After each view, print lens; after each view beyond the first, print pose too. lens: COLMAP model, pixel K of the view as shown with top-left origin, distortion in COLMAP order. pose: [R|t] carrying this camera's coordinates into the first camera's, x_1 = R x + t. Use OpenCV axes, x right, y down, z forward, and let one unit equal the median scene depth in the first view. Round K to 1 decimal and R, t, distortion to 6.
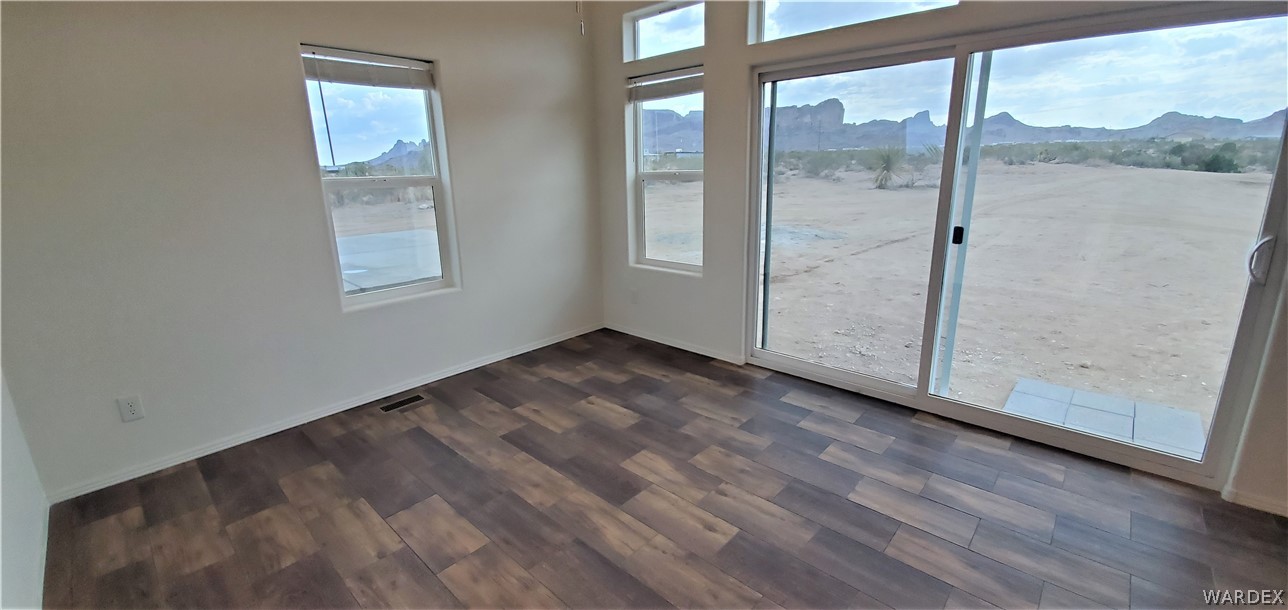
lens RADIAL K [[514.6, 0, 647.6], [0, 514.6, 292.1], [0, 0, 1]] dist [0.007553, -0.010633]
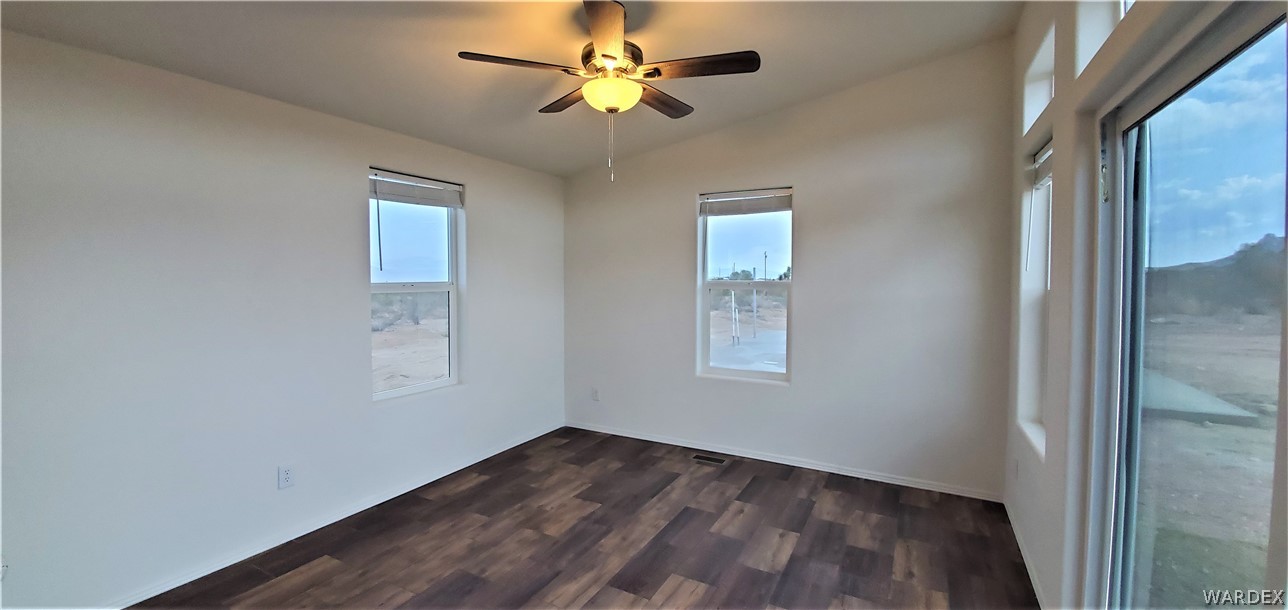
lens RADIAL K [[514.6, 0, 639.5], [0, 514.6, 297.3], [0, 0, 1]] dist [0.007553, -0.010633]
pose [[0.233382, 0.061175, -0.970459, 0.758247], [-0.235251, 0.971923, 0.004693, -0.147560], [0.943499, 0.227206, 0.241221, 0.521396]]
